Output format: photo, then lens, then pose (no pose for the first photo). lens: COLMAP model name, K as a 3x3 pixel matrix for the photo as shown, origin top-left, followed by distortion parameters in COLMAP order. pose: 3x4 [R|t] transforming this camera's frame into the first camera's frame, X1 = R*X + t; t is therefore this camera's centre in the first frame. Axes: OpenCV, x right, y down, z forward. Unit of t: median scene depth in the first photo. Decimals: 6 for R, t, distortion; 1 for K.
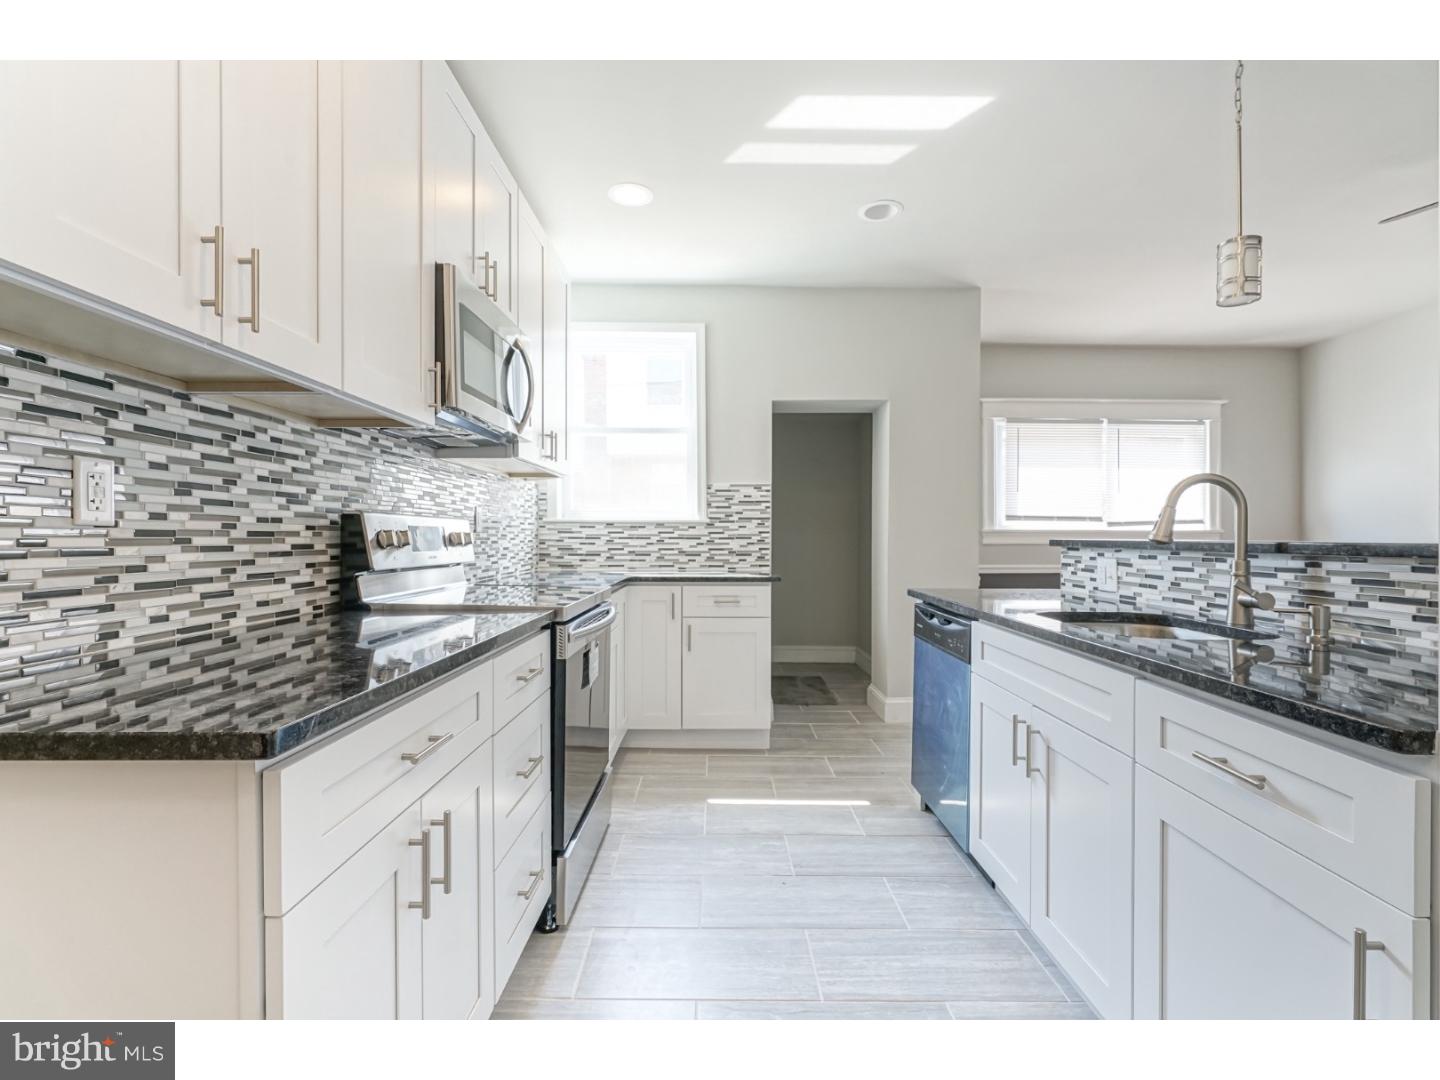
lens RADIAL K [[671.8, 0, 709.5], [0, 671.8, 549.1], [0, 0, 1]] dist [-0.013904, 0.005164]
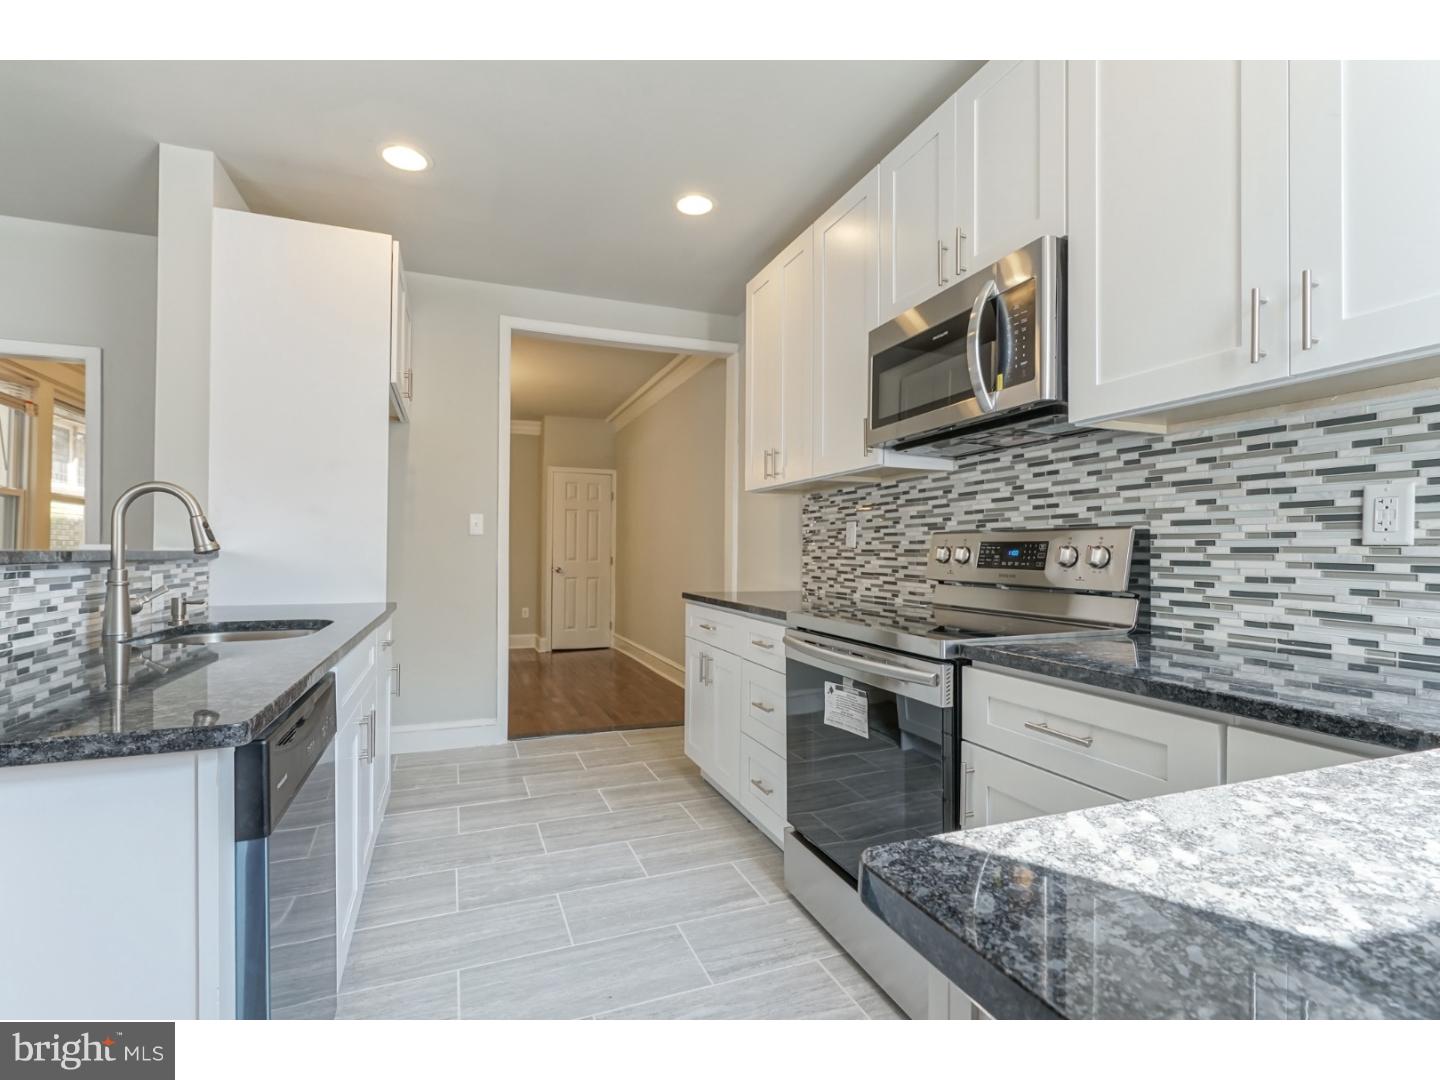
lens RADIAL K [[671.8, 0, 728.1], [0, 671.8, 550.6], [0, 0, 1]] dist [-0.013904, 0.005164]
pose [[-0.922879, -0.008877, -0.384987, 0.227830], [-0.015651, 0.999773, 0.014464, -0.023715], [0.384771, 0.019374, -0.922809, 1.392636]]
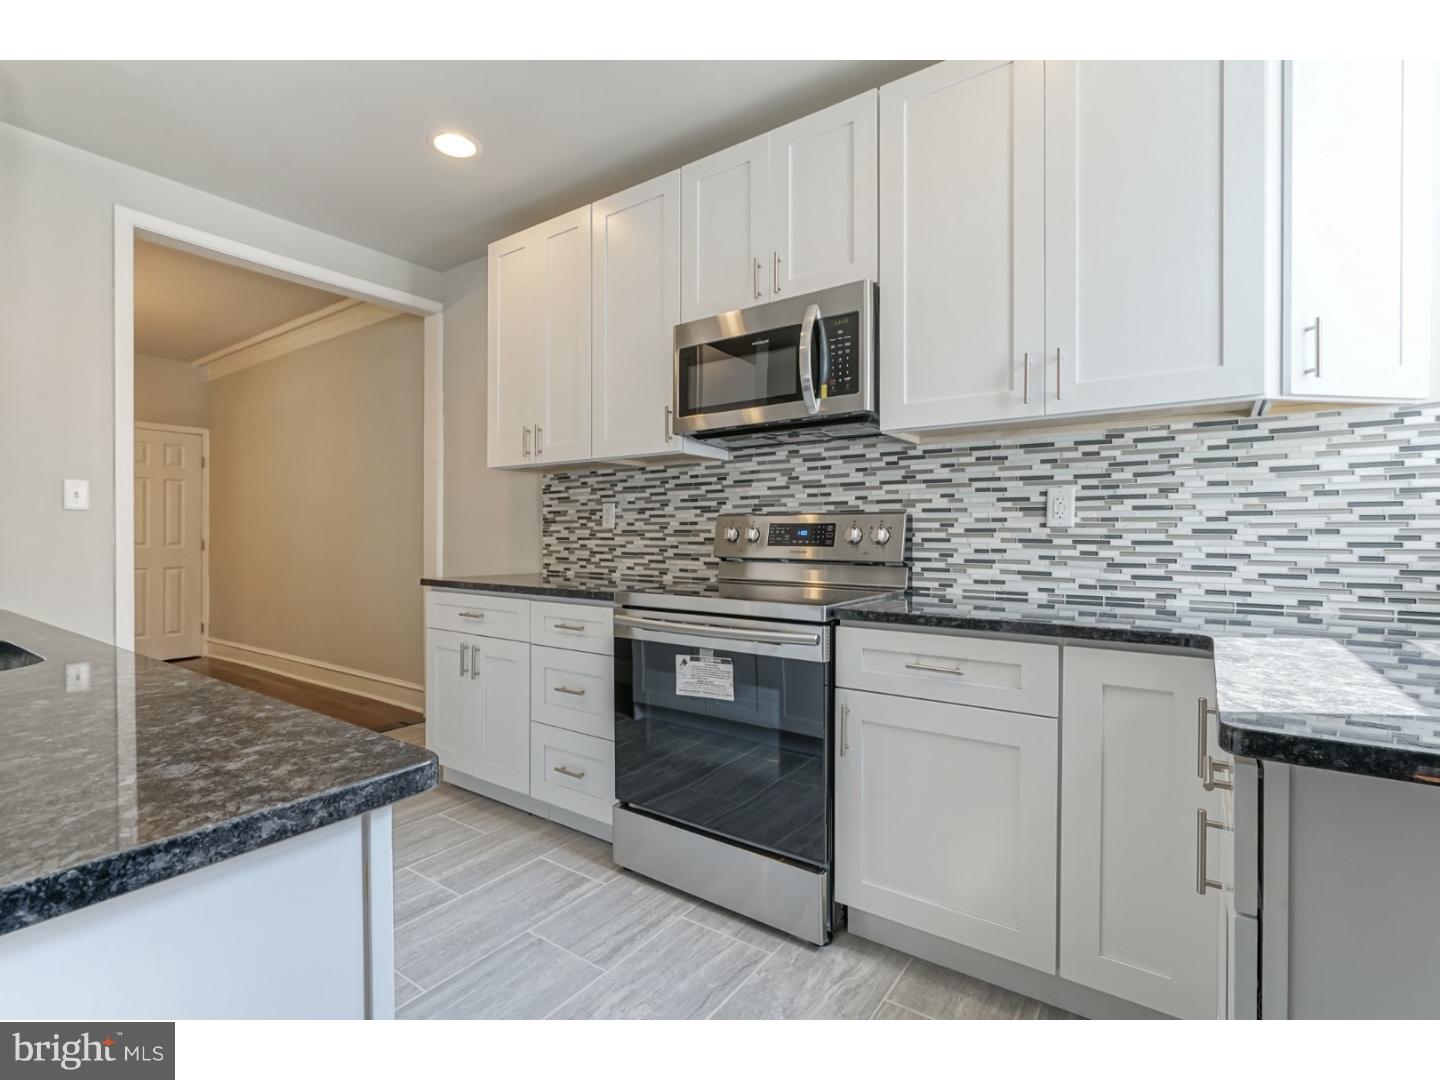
lens RADIAL K [[671.8, 0, 724.7], [0, 671.8, 538.7], [0, 0, 1]] dist [-0.013904, 0.005164]
pose [[-0.560105, 0.001583, -0.828420, 0.447717], [-0.019289, 0.999702, 0.014951, -0.019046], [0.828197, 0.024353, -0.559908, 1.243219]]
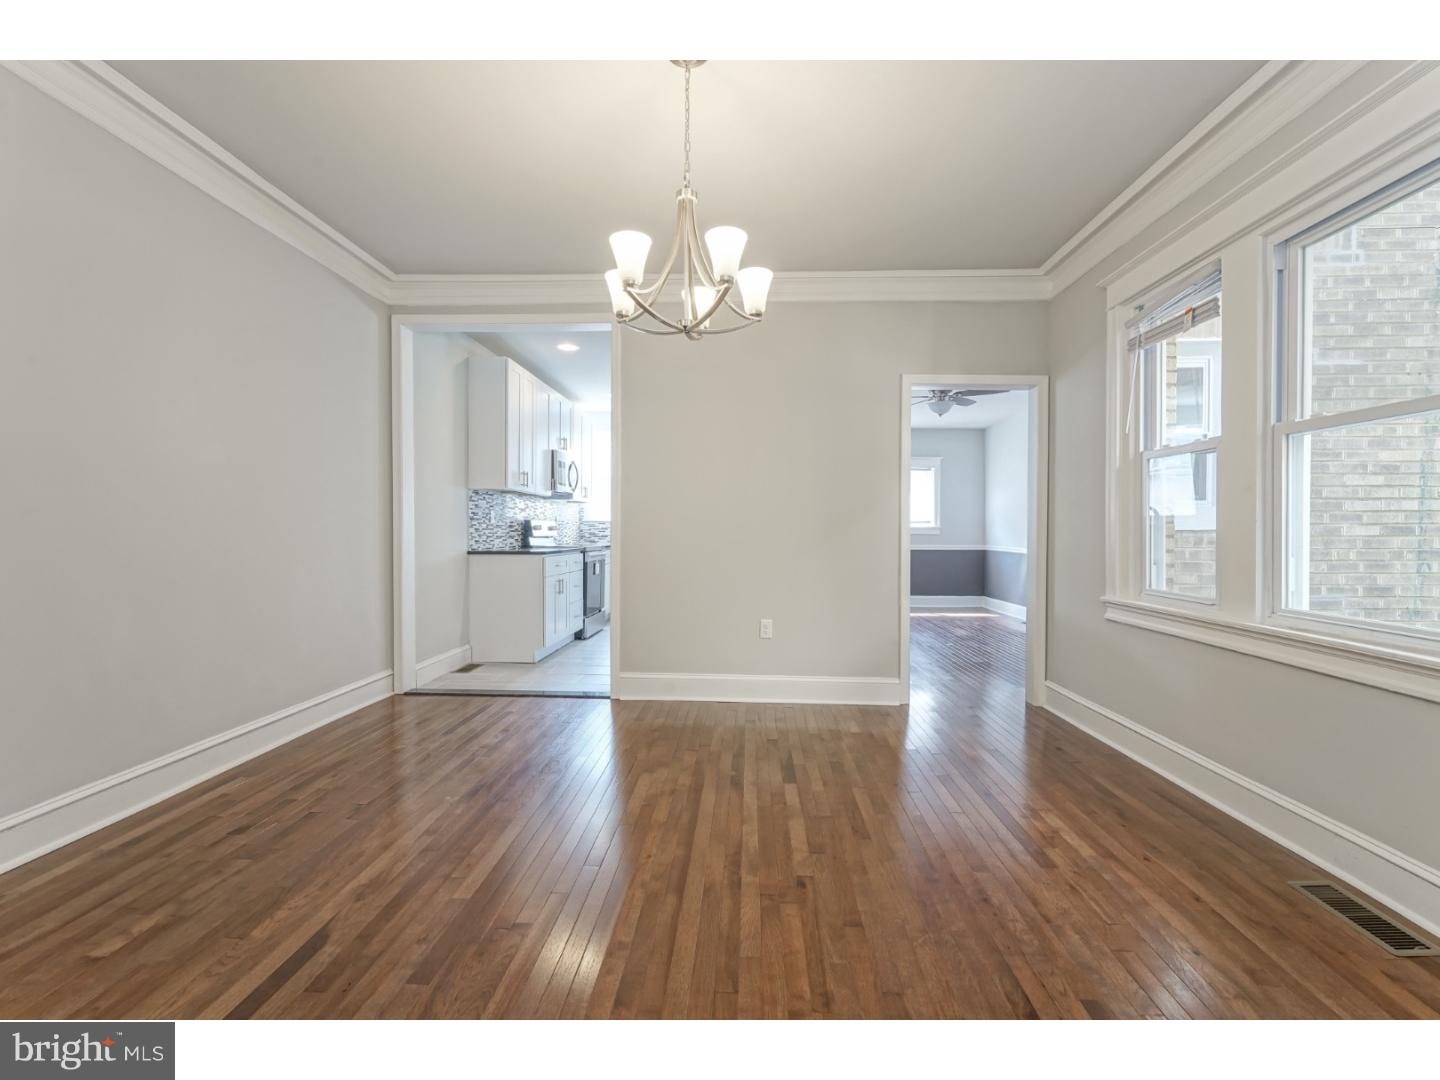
lens RADIAL K [[671.8, 0, 718.2], [0, 671.8, 548.1], [0, 0, 1]] dist [-0.013904, 0.005164]
pose [[0.998978, 0.006398, -0.044746, 0.438047], [-0.006148, 0.999965, 0.005724, 0.046687], [0.044781, -0.005443, 0.998982, -1.732841]]
